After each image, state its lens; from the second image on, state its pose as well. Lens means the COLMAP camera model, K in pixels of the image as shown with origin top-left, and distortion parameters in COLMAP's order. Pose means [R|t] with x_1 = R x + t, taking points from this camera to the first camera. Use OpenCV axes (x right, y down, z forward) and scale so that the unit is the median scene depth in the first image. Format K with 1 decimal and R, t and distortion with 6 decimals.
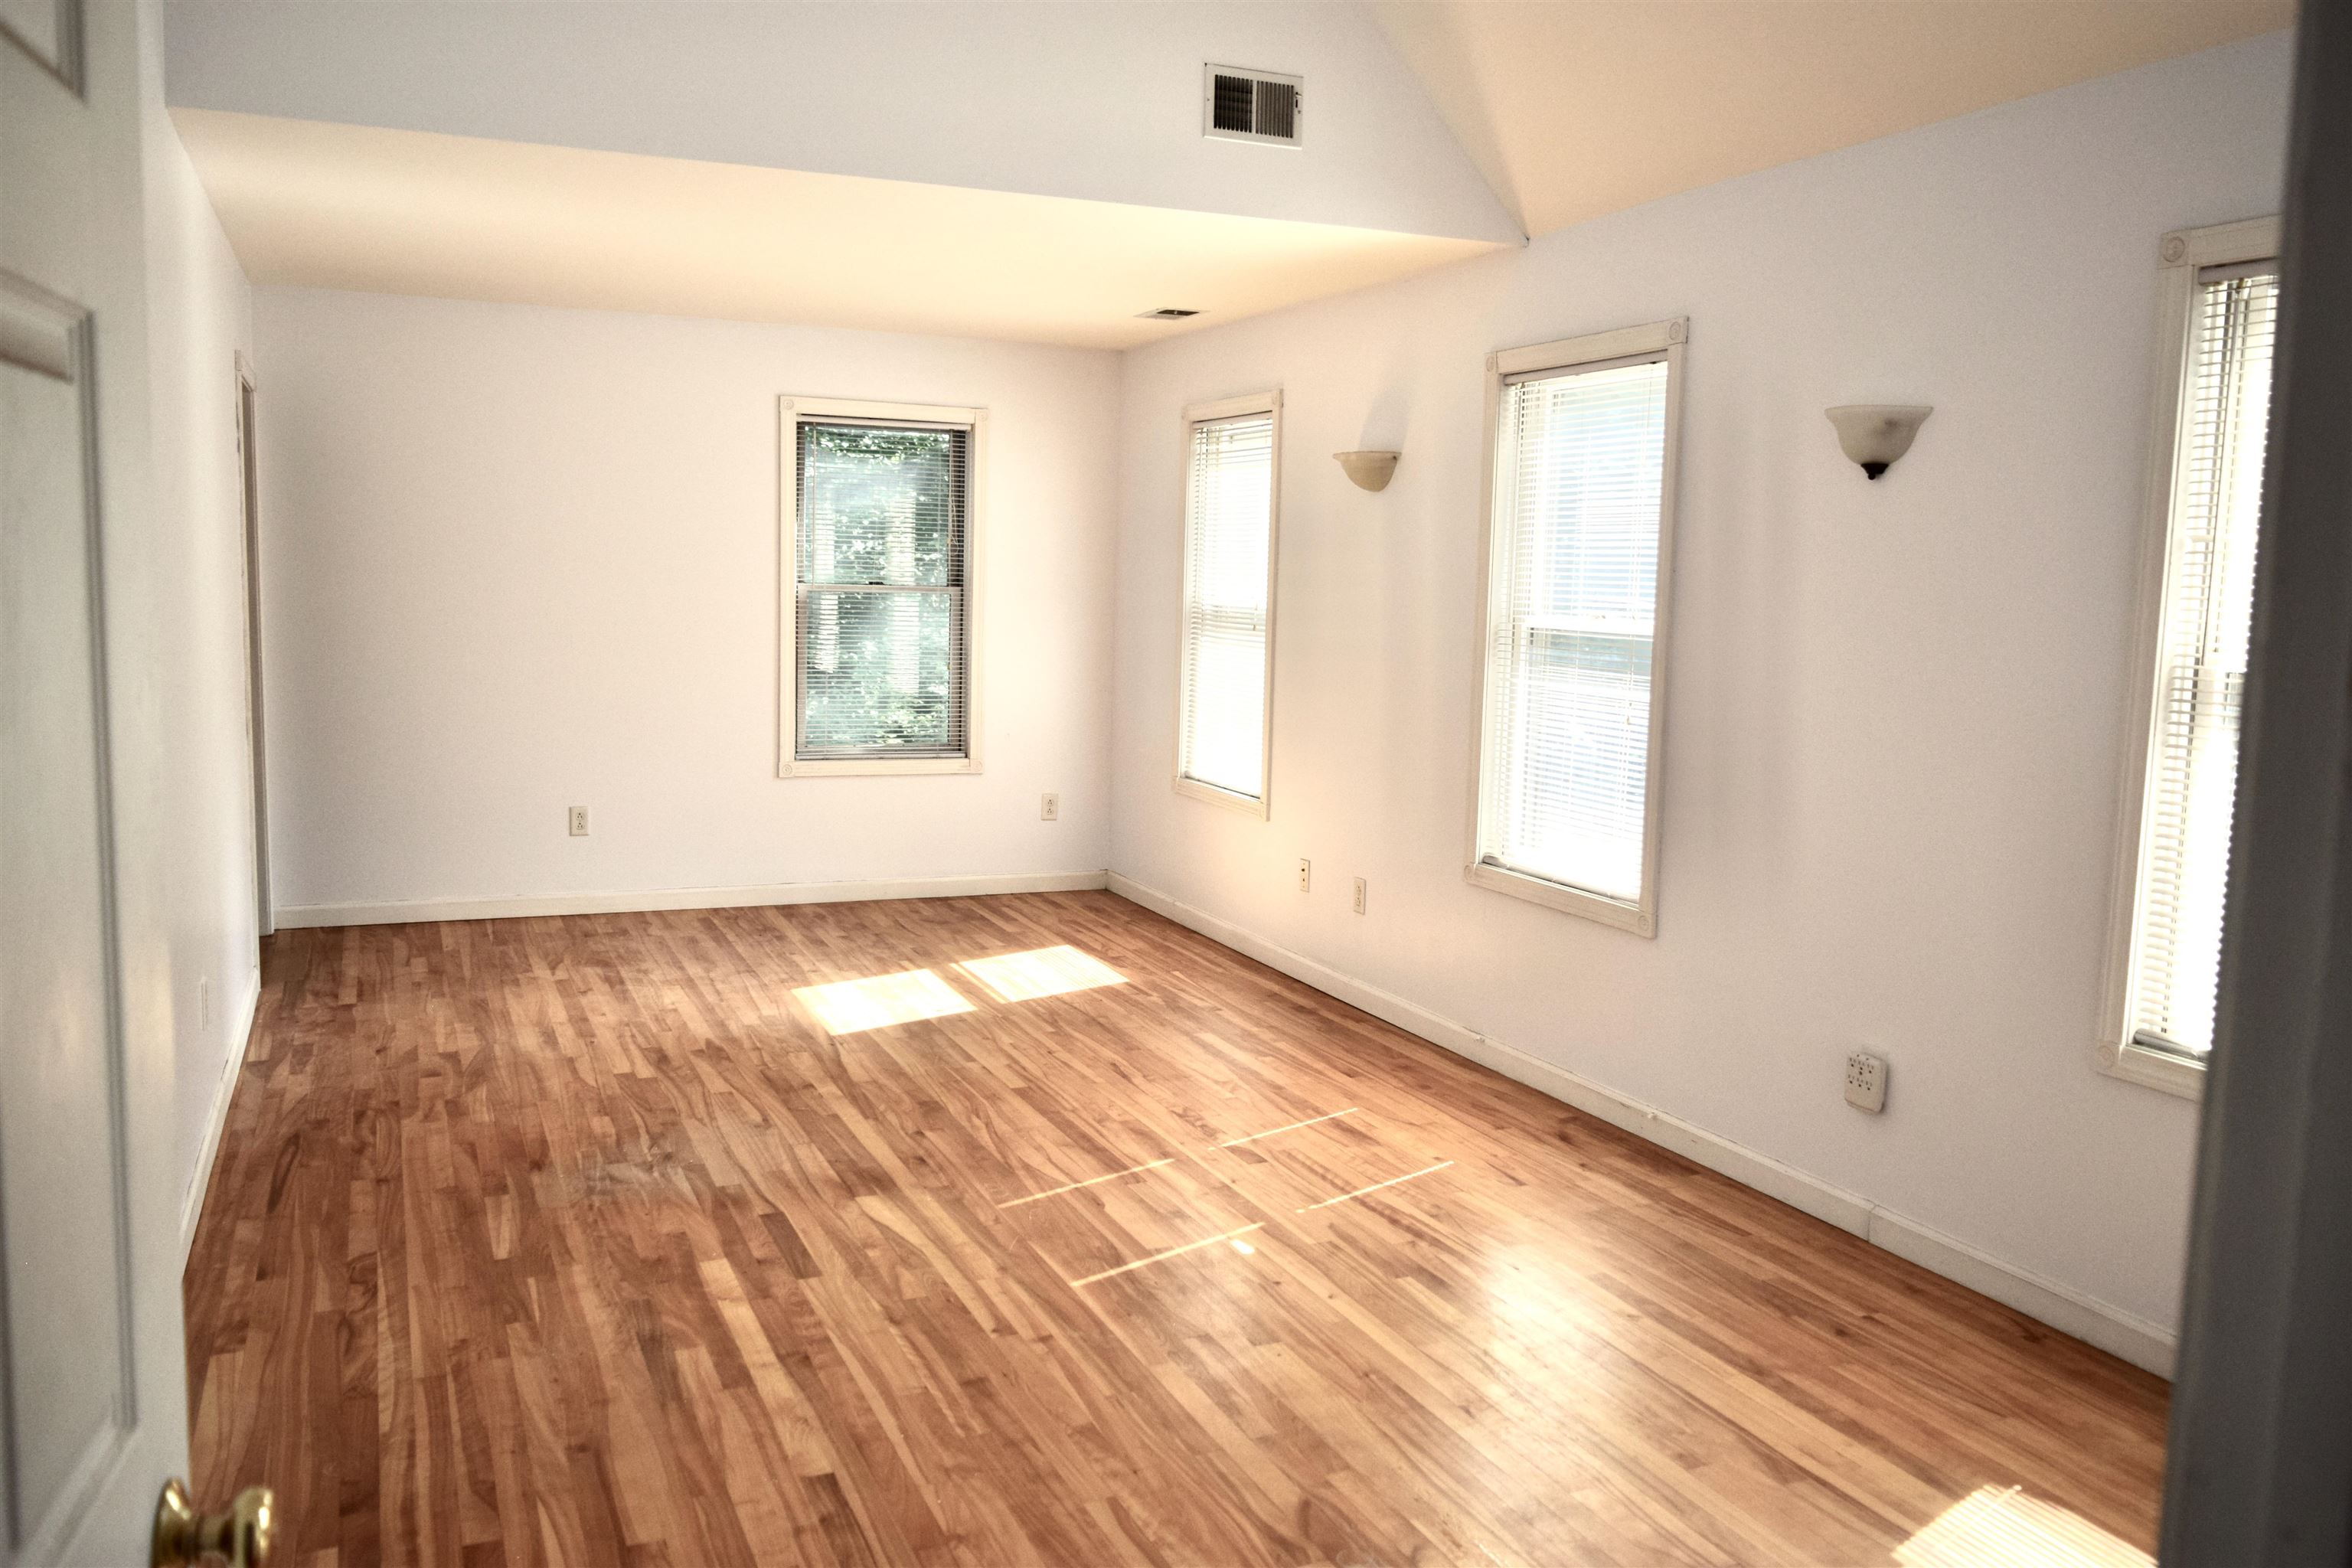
lens RADIAL K [[1836.8, 0, 1178.2], [0, 1836.8, 775.9], [0, 0, 1]] dist [-0.007916, -0.000074]
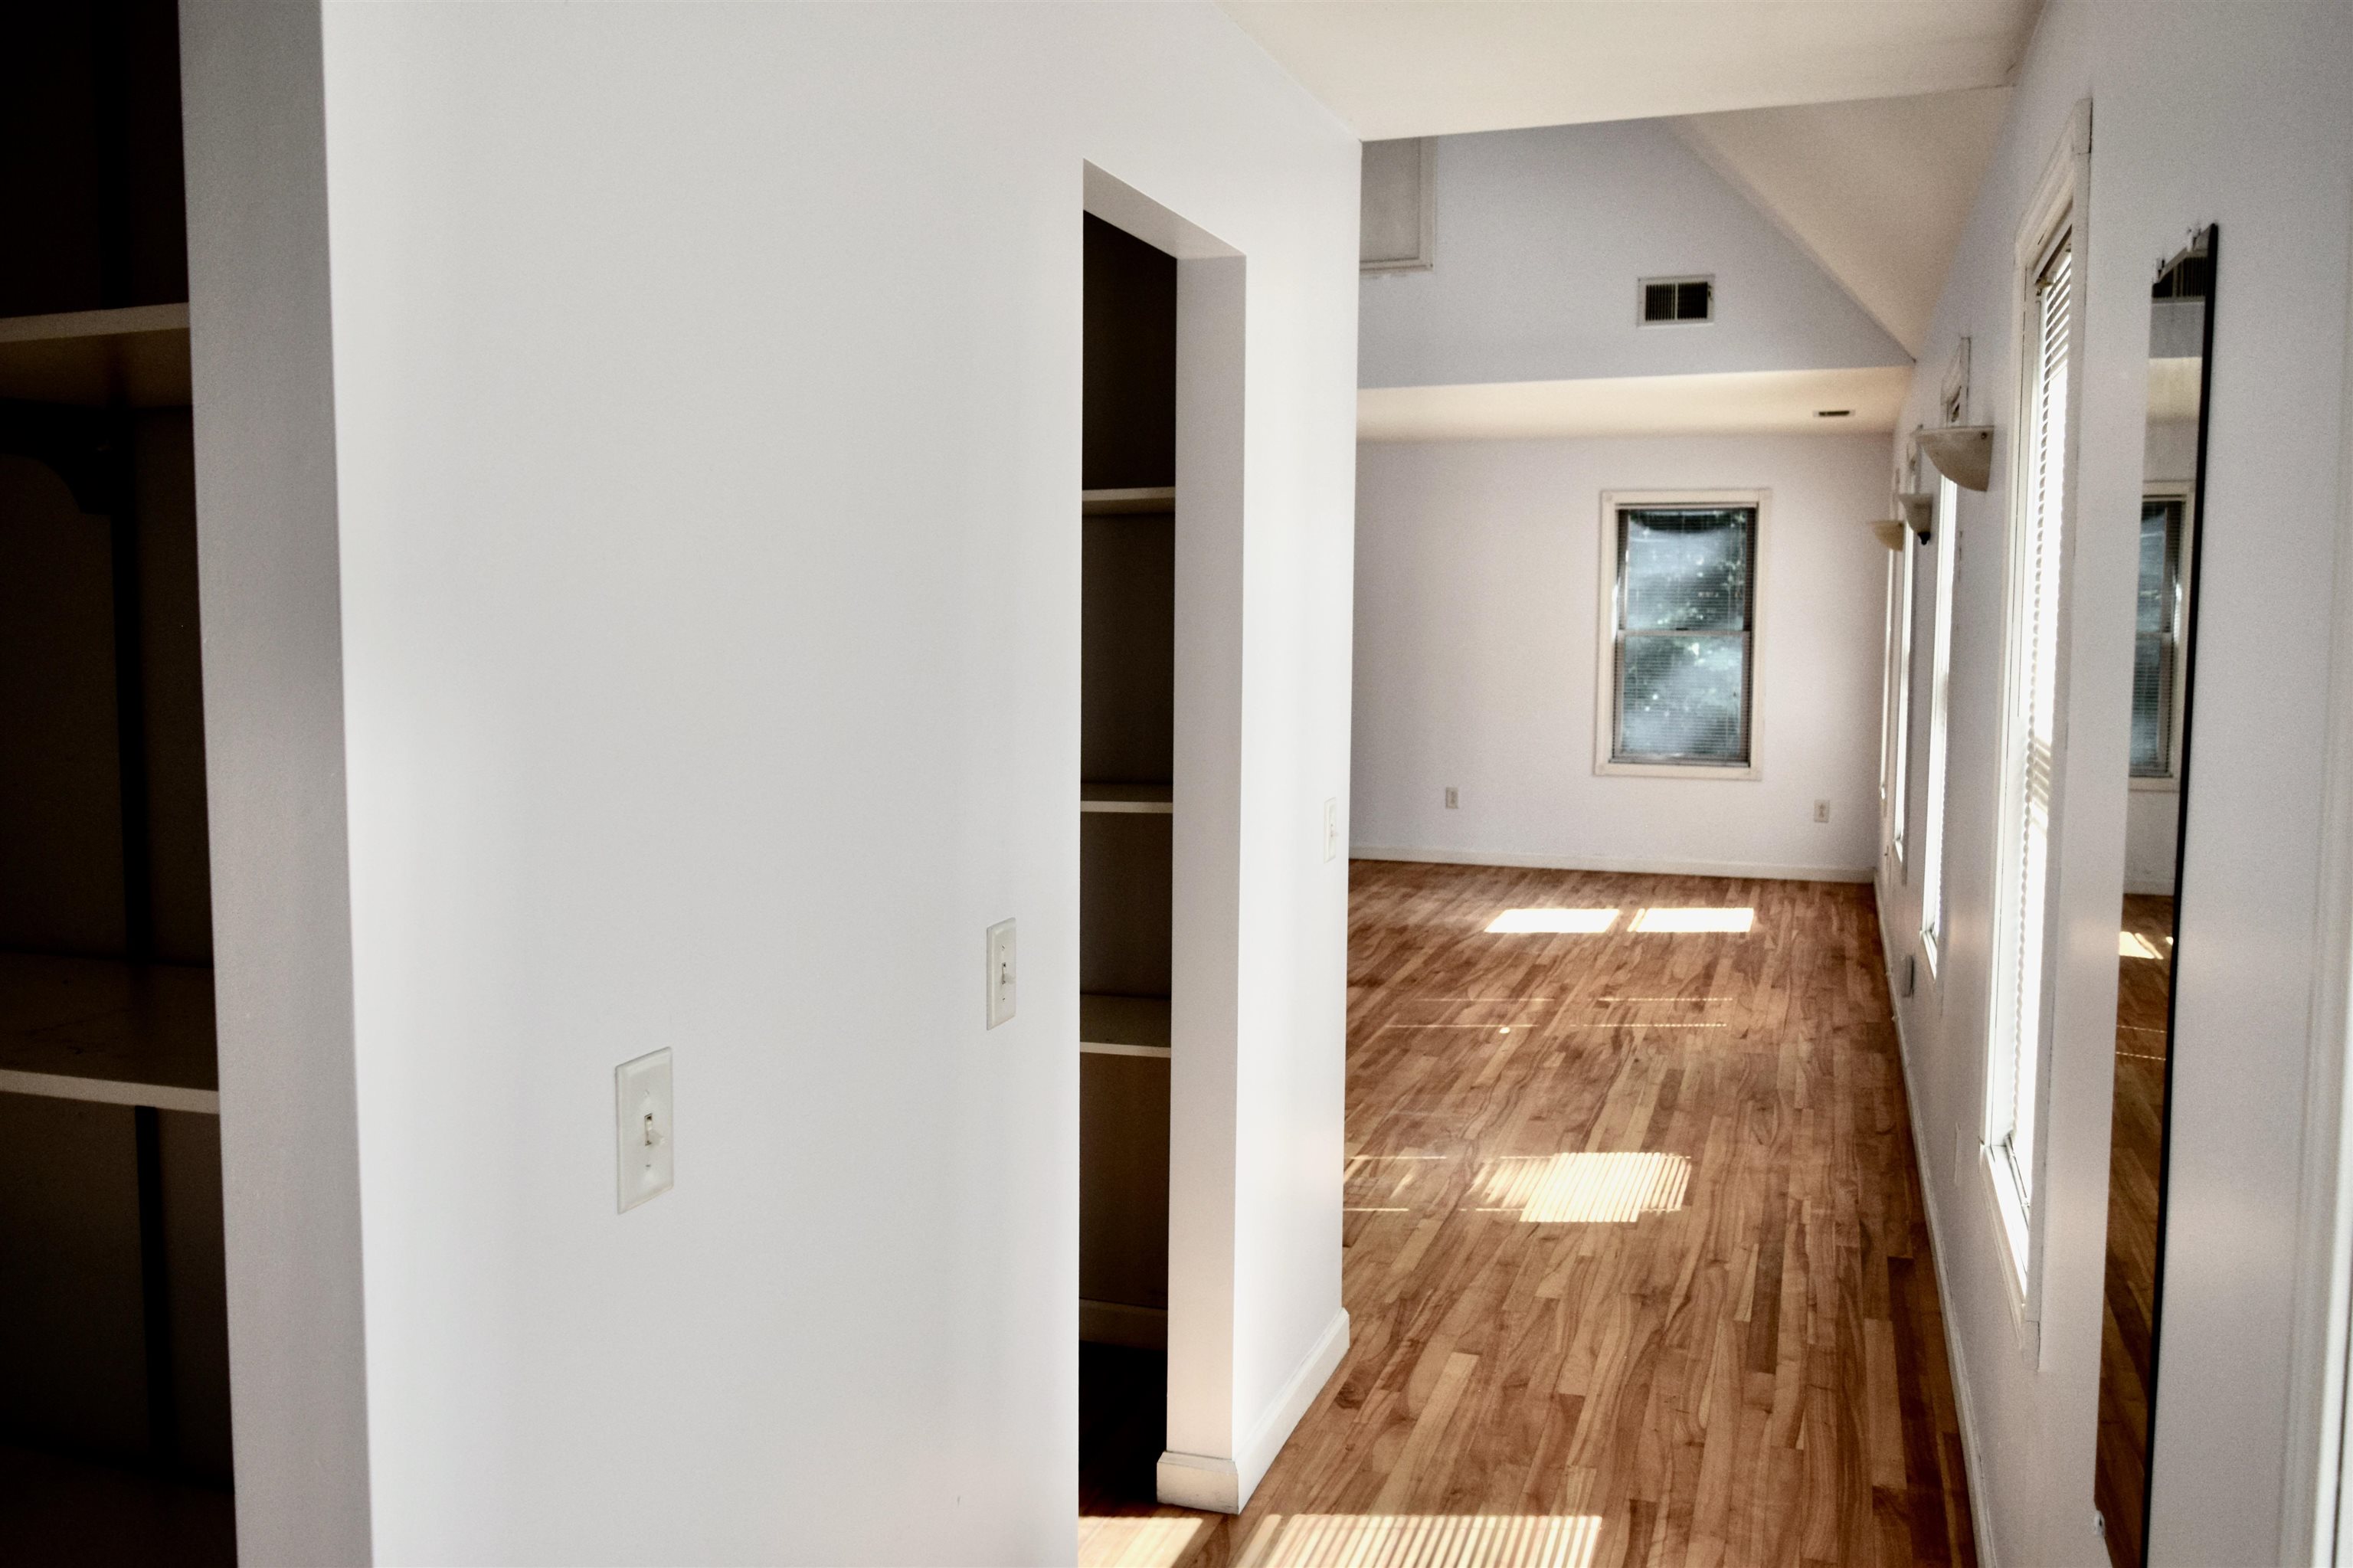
lens RADIAL K [[1837.6, 0, 1173.1], [0, 1837.6, 784.2], [0, 0, 1]] dist [-0.007916, -0.000074]
pose [[0.754720, 0.042801, -0.654650, 0.433028], [-0.057679, 0.998334, -0.001225, 0.027668], [0.653507, 0.038684, 0.755931, -0.216551]]
